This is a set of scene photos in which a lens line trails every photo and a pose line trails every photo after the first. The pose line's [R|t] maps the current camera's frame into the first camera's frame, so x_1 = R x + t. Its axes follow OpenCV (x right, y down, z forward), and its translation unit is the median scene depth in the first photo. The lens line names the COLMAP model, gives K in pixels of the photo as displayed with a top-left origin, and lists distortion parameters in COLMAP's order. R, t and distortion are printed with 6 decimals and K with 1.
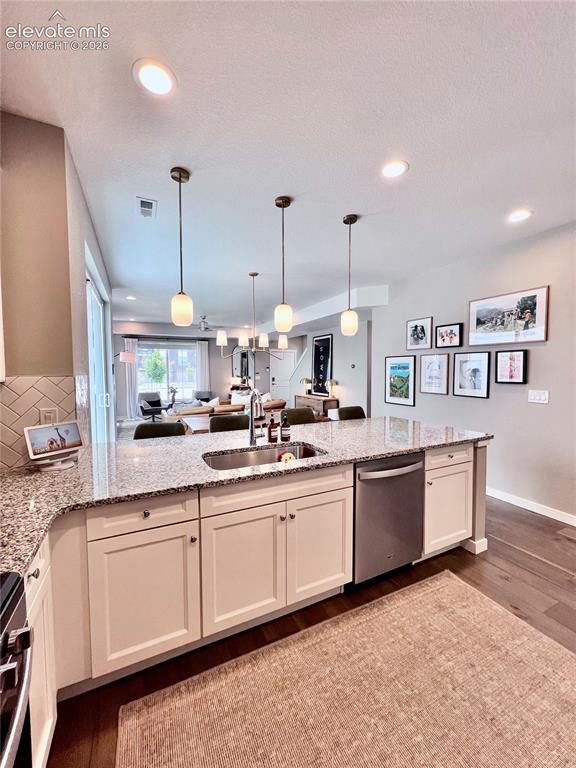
lens RADIAL K [[308.1, 0, 290.3], [0, 308.1, 386.1], [0, 0, 1]] dist [0.000848, 0.000103]
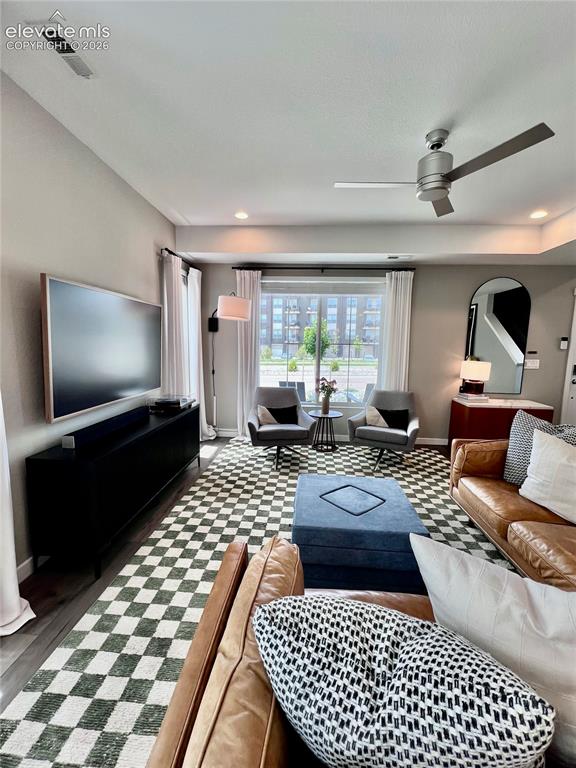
lens RADIAL K [[308.1, 0, 288.7], [0, 308.1, 383.1], [0, 0, 1]] dist [0.000848, 0.000103]
pose [[0.862737, 0.082693, -0.498845, -0.207412], [-0.047208, 0.995401, 0.083361, -0.024677], [0.503444, -0.048370, 0.862673, 0.593000]]
